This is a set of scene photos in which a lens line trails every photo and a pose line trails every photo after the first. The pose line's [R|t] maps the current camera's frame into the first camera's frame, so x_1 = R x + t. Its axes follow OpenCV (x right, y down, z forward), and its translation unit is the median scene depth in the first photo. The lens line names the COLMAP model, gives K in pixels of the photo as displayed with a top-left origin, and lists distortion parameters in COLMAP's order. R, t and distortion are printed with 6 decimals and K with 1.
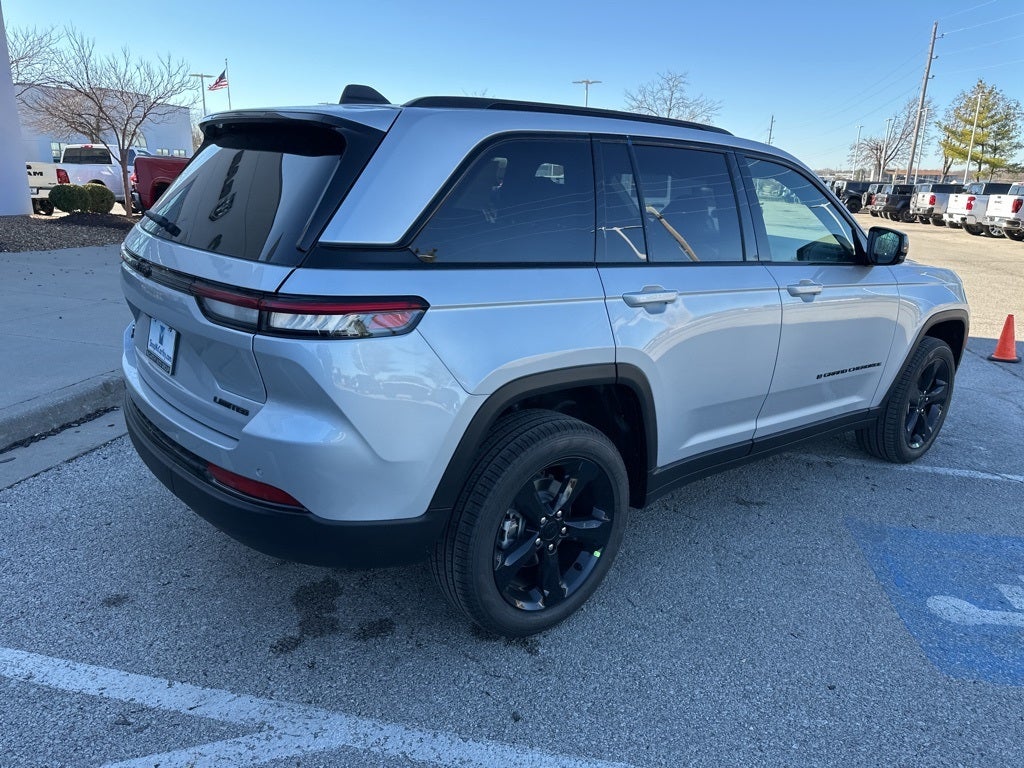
lens RADIAL K [[716.3, 0, 507.1], [0, 716.3, 380.3], [0, 0, 1]] dist [0.036648, -0.041765]
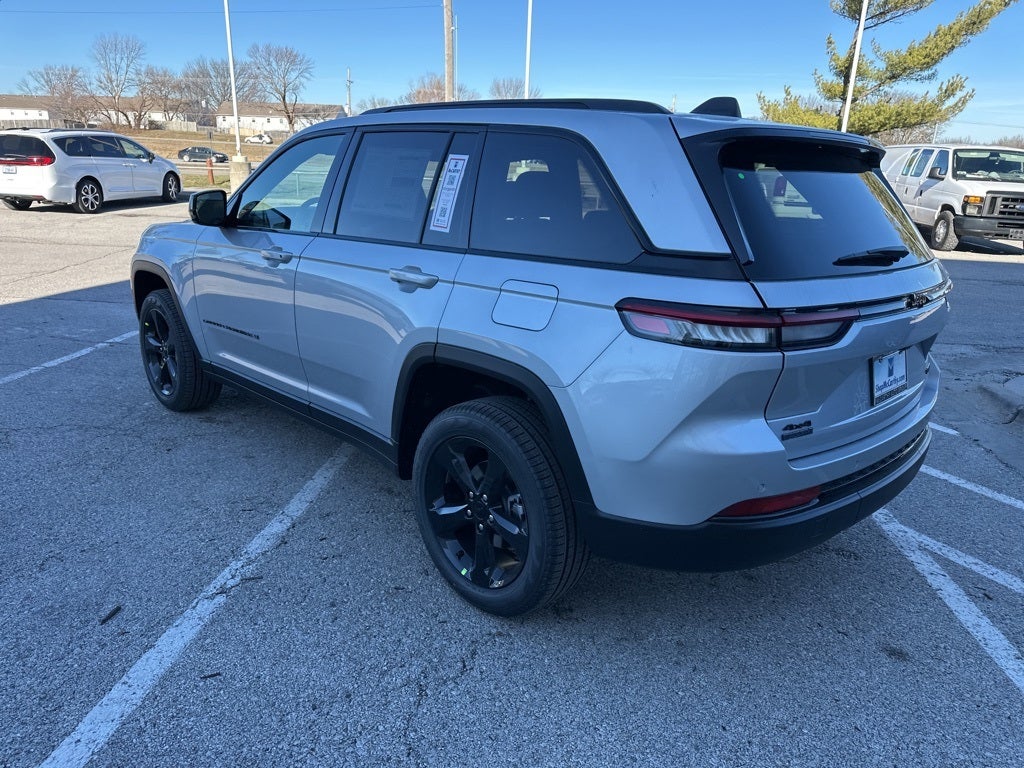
lens RADIAL K [[720.3, 0, 510.2], [0, 720.3, 393.4], [0, 0, 1]] dist [0.032146, -0.037000]
pose [[-0.089457, -0.342427, 0.935276, -1.266890], [0.233481, 0.905665, 0.353918, -0.462589], [-0.968237, 0.250030, -0.001068, 1.399212]]
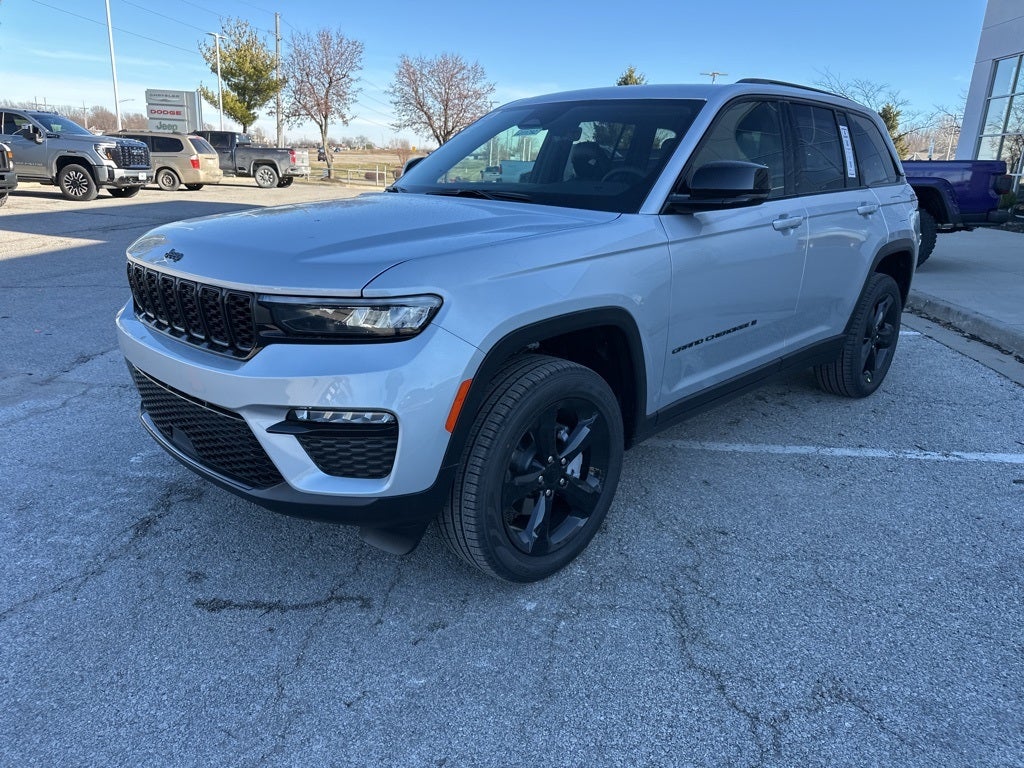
lens RADIAL K [[728.8, 0, 513.3], [0, 728.8, 357.3], [0, 0, 1]] dist [0.044479, -0.053978]
pose [[-0.990984, -0.037363, -0.128664, 0.682014], [-0.097980, 0.857092, 0.505761, -0.737945], [0.091380, 0.513807, -0.853025, 2.921192]]
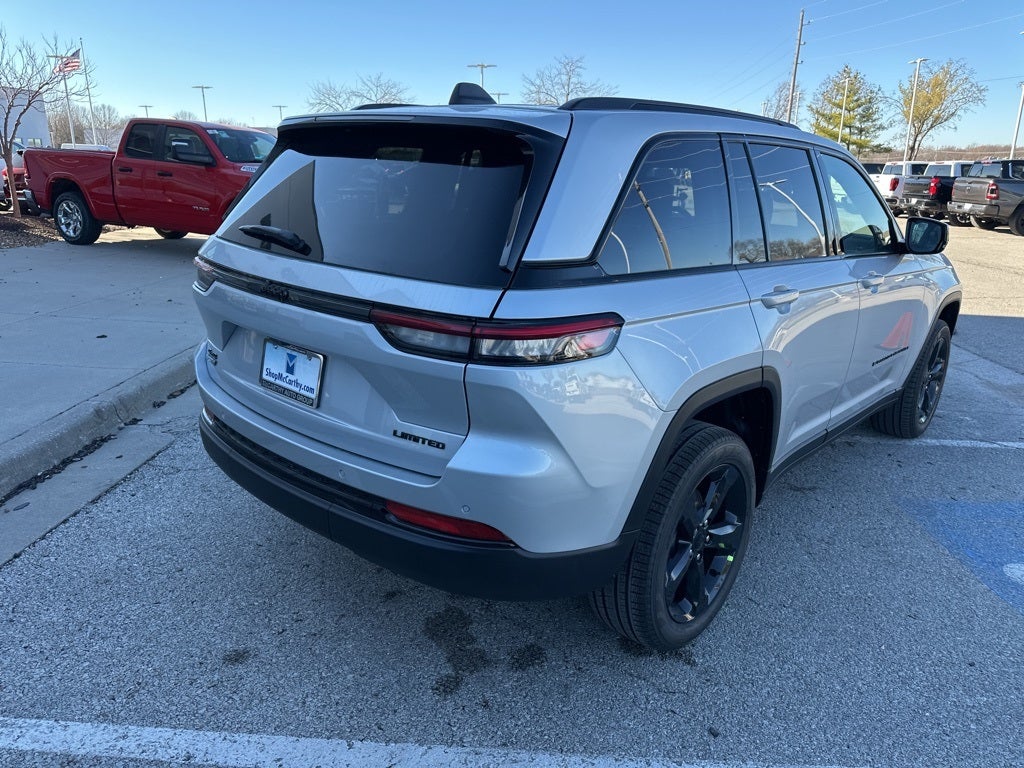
lens RADIAL K [[719.9, 0, 508.6], [0, 719.9, 381.6], [0, 0, 1]] dist [0.037977, -0.045819]
pose [[0.987858, -0.057237, 0.144431, -0.314465], [0.054318, 0.998233, 0.024078, -0.043818], [-0.145554, -0.015941, 0.989222, 0.053381]]
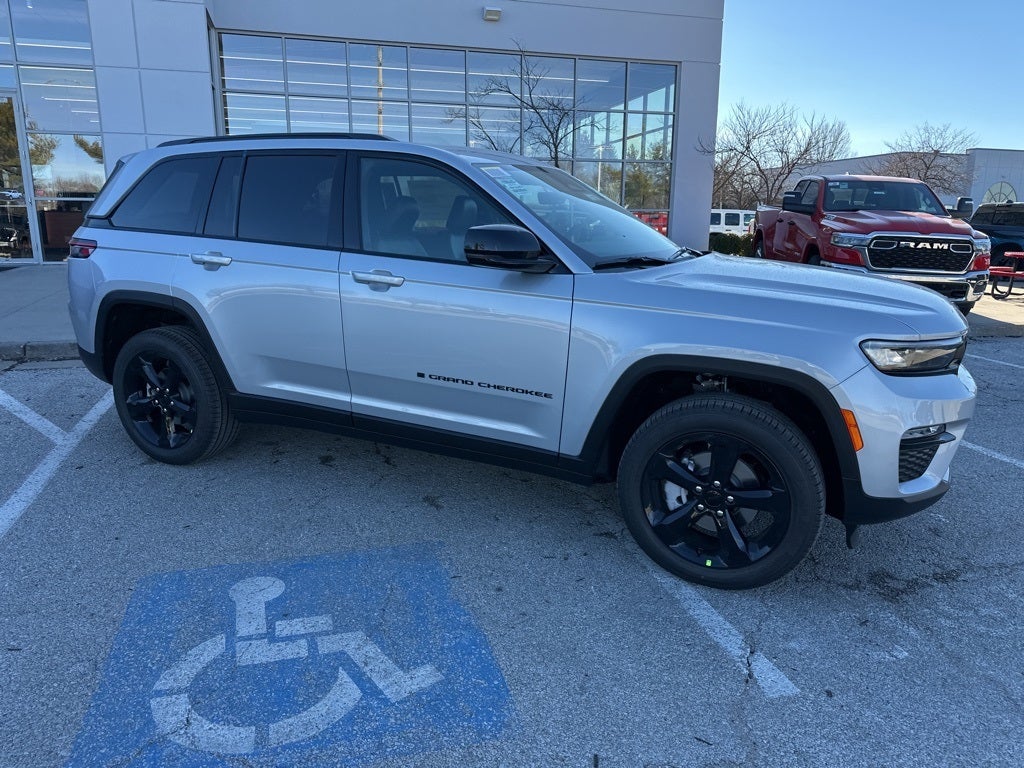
lens RADIAL K [[719.9, 0, 508.6], [0, 719.9, 381.6], [0, 0, 1]] dist [0.037977, -0.045819]
pose [[0.450354, 0.171340, -0.876256, 1.732760], [-0.244029, 0.967667, 0.063795, -0.112714], [0.858855, 0.185101, 0.477605, 0.835371]]
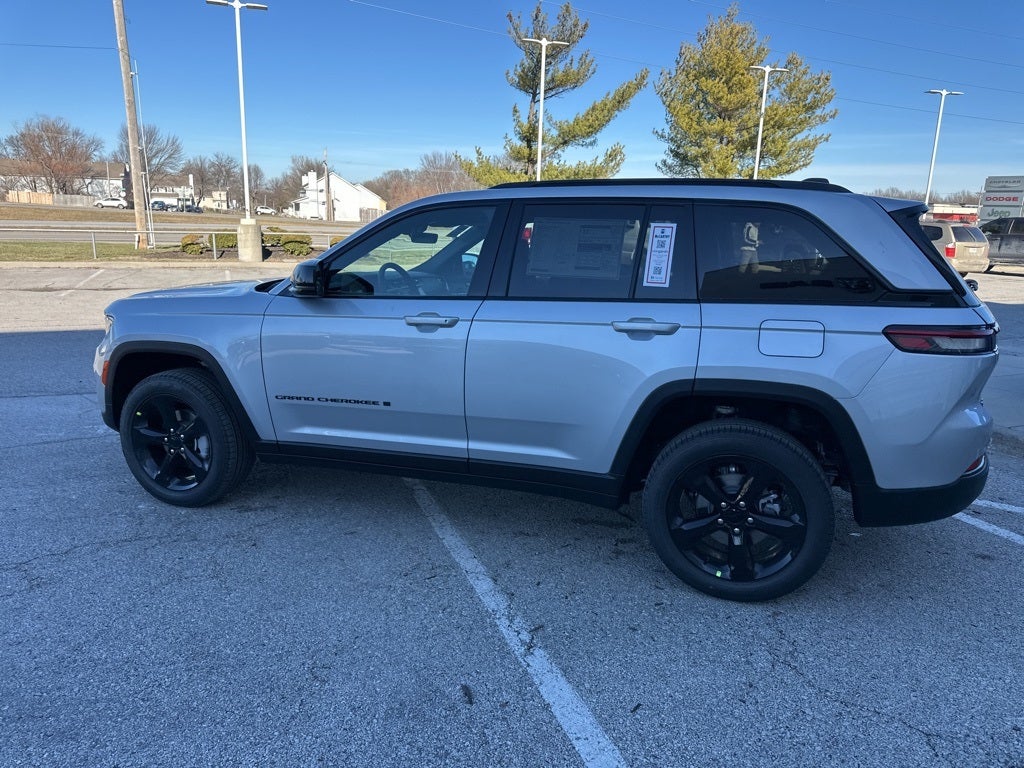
lens RADIAL K [[719.9, 0, 508.6], [0, 719.9, 381.6], [0, 0, 1]] dist [0.037977, -0.045819]
pose [[-0.525039, -0.232769, 0.818628, -1.112894], [0.190556, 0.905301, 0.379630, -0.691825], [-0.829471, 0.355315, -0.430963, 2.216044]]
